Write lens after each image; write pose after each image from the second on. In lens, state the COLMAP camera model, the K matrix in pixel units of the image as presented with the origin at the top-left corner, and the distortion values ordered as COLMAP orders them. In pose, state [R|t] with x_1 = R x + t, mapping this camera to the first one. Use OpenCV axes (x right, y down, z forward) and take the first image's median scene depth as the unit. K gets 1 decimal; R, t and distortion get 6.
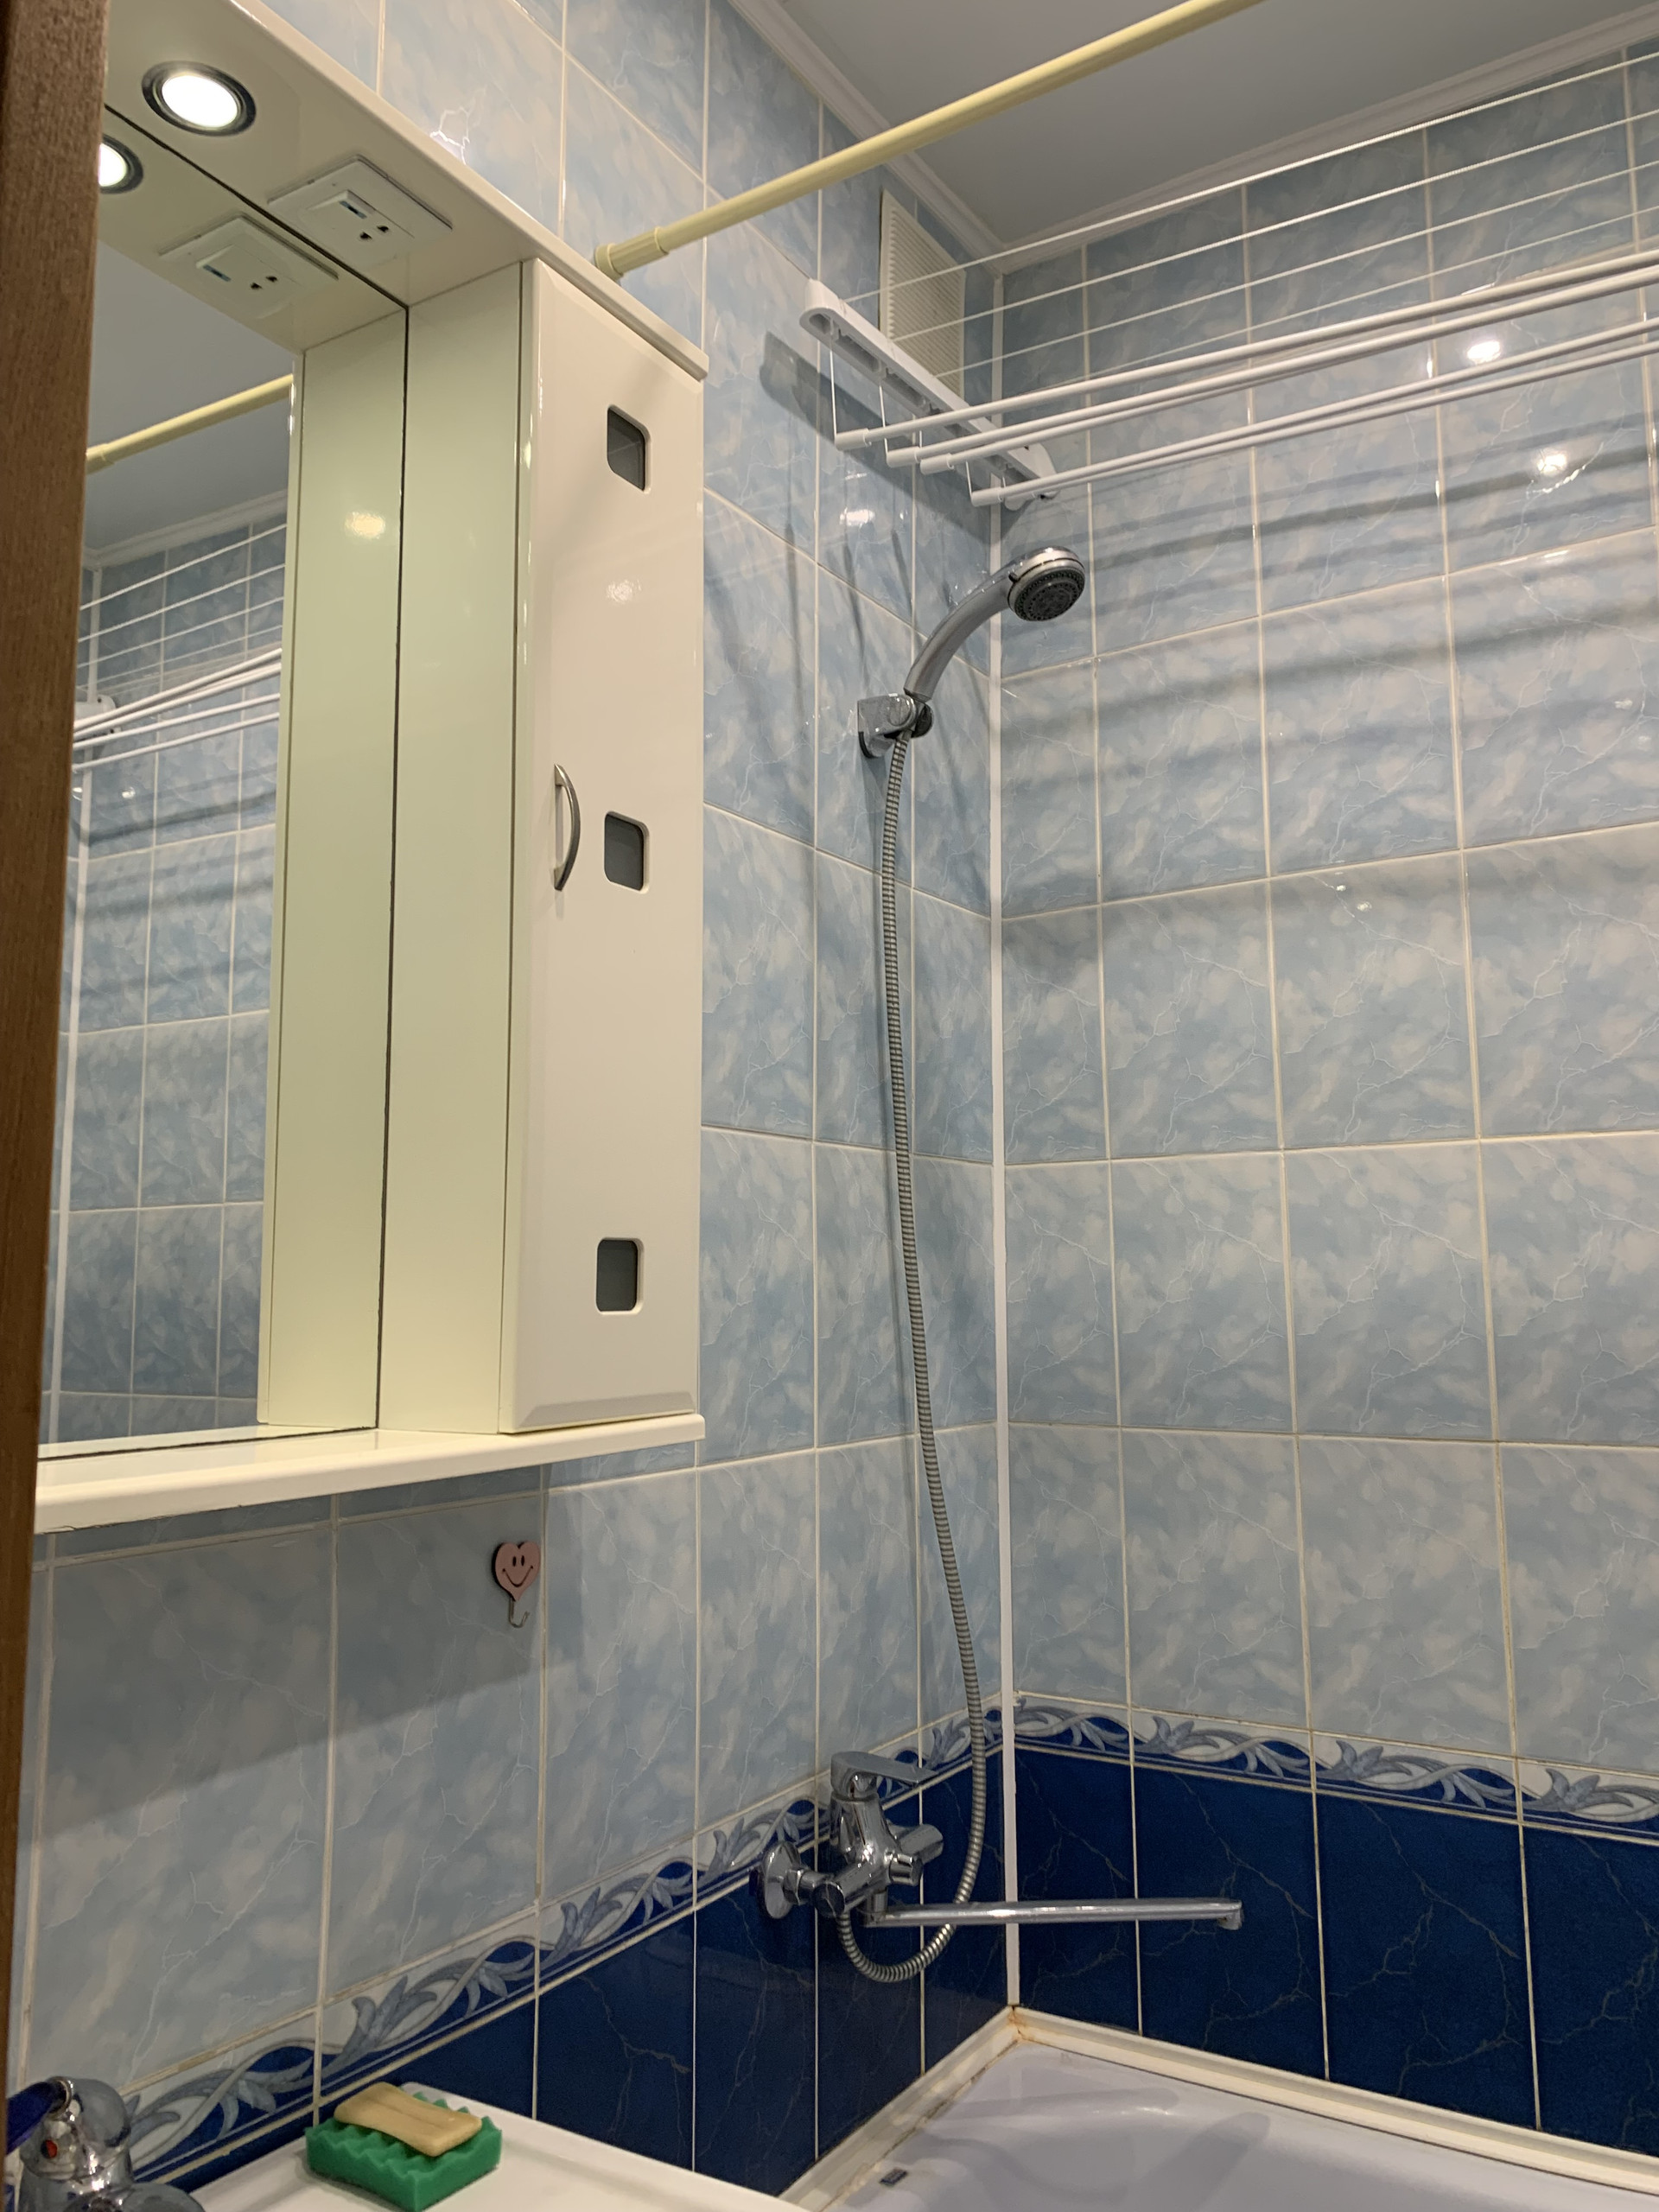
lens RADIAL K [[1695.6, 0, 837.8], [0, 1695.6, 1075.8], [0, 0, 1]] dist [0.014618, -0.019148]
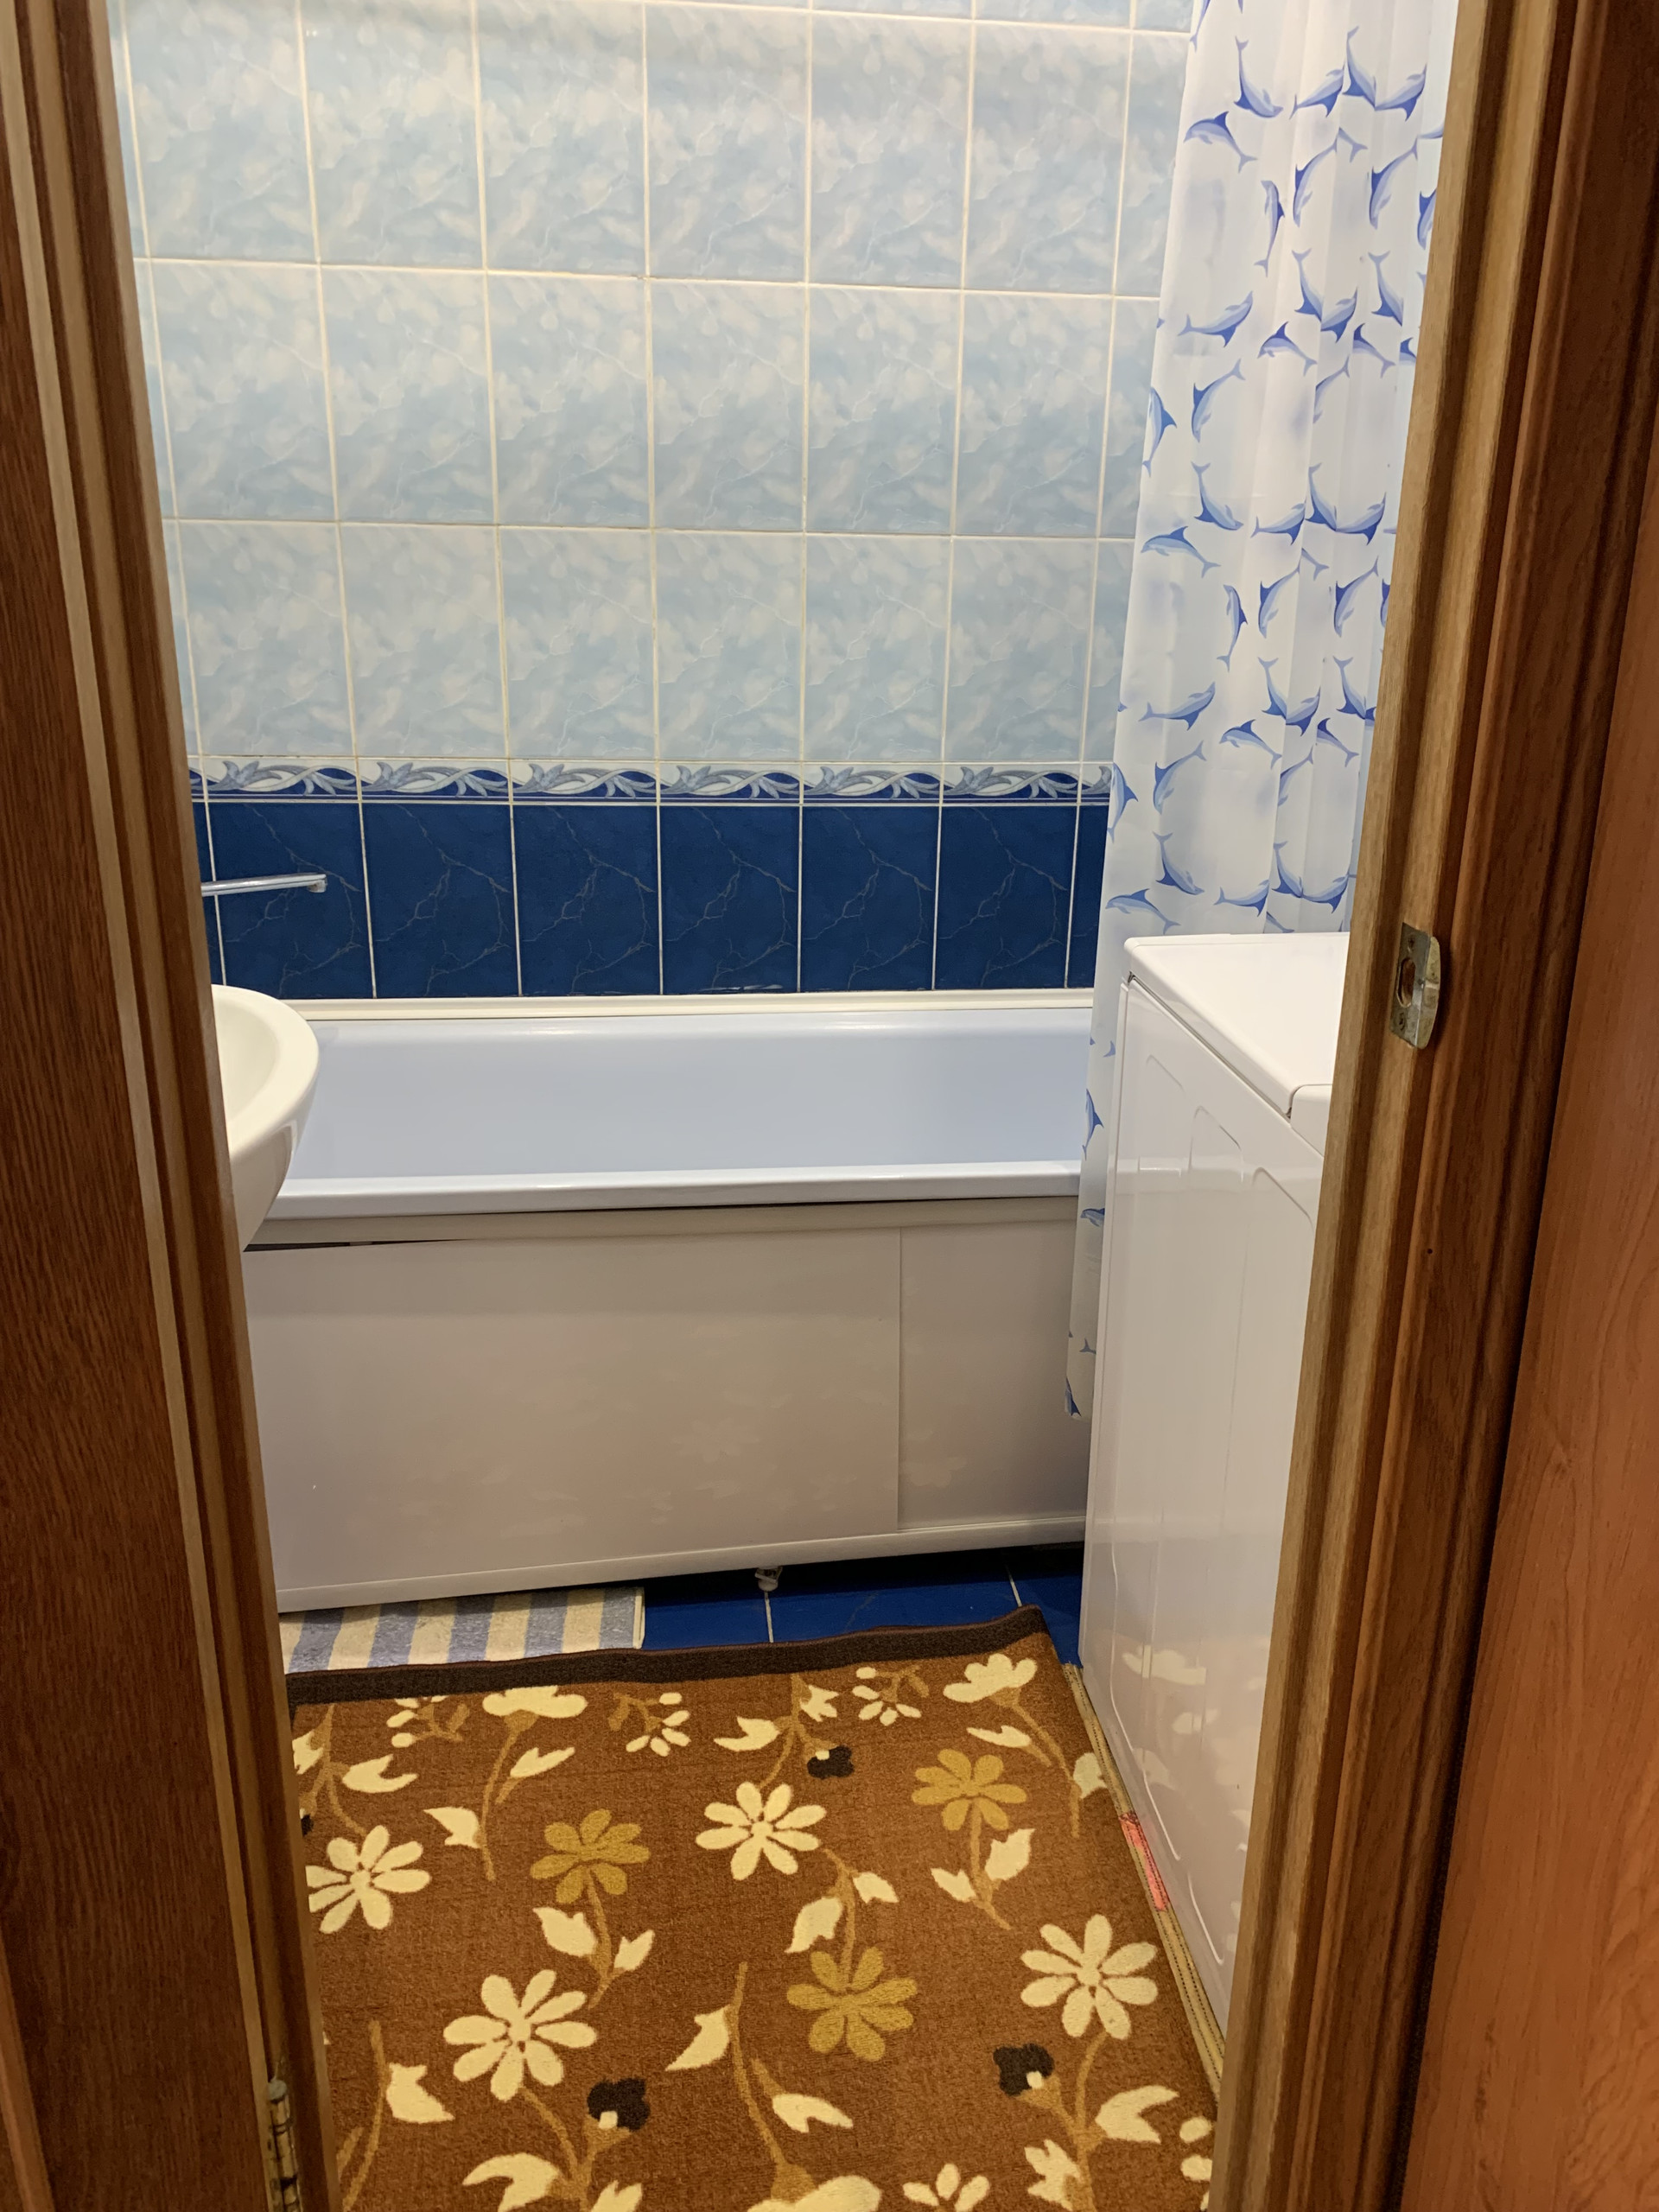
lens RADIAL K [[1695.6, 0, 848.8], [0, 1695.6, 1101.9], [0, 0, 1]] dist [0.014618, -0.019148]
pose [[0.776613, -0.181141, 0.603374, -0.271987], [-0.110554, 0.903719, 0.413605, 0.044208], [-0.620202, -0.387916, 0.681814, -0.235025]]
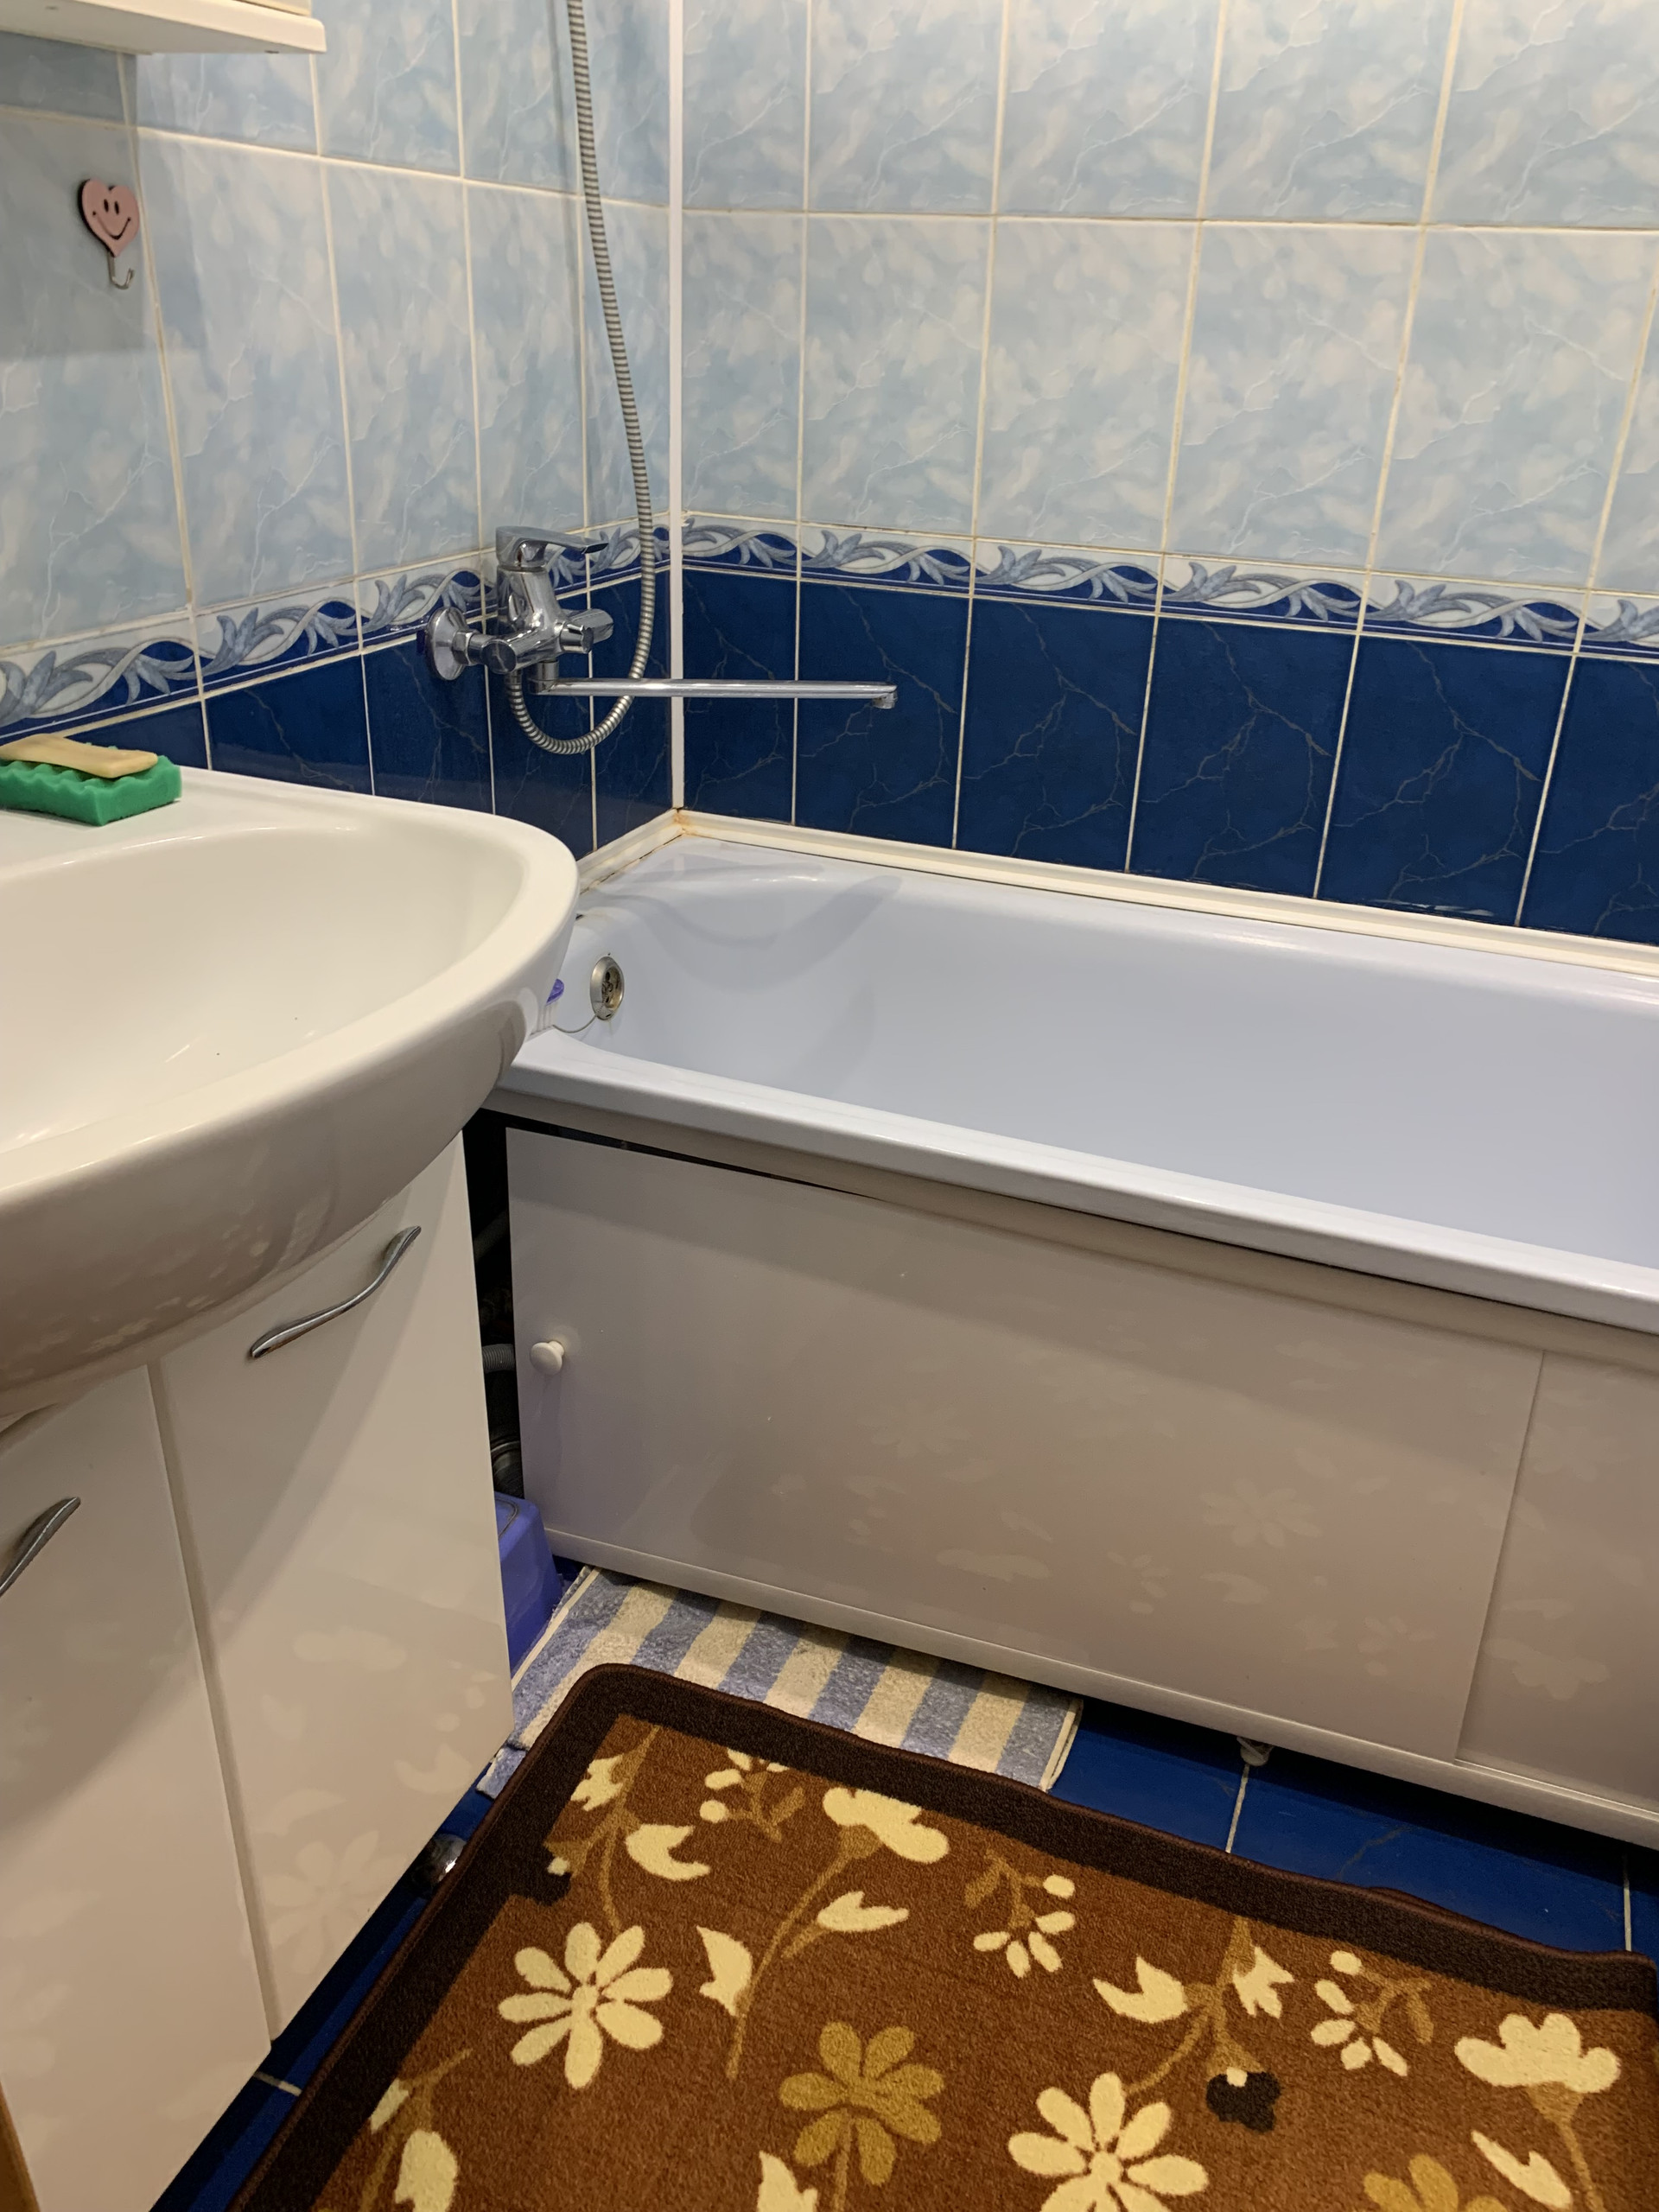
lens RADIAL K [[1695.6, 0, 833.2], [0, 1695.6, 1086.8], [0, 0, 1]] dist [0.014618, -0.019148]
pose [[0.982136, -0.039905, 0.183891, -0.005271], [-0.065804, 0.842713, 0.534326, 0.128644], [-0.176290, -0.536882, 0.825033, -0.001121]]
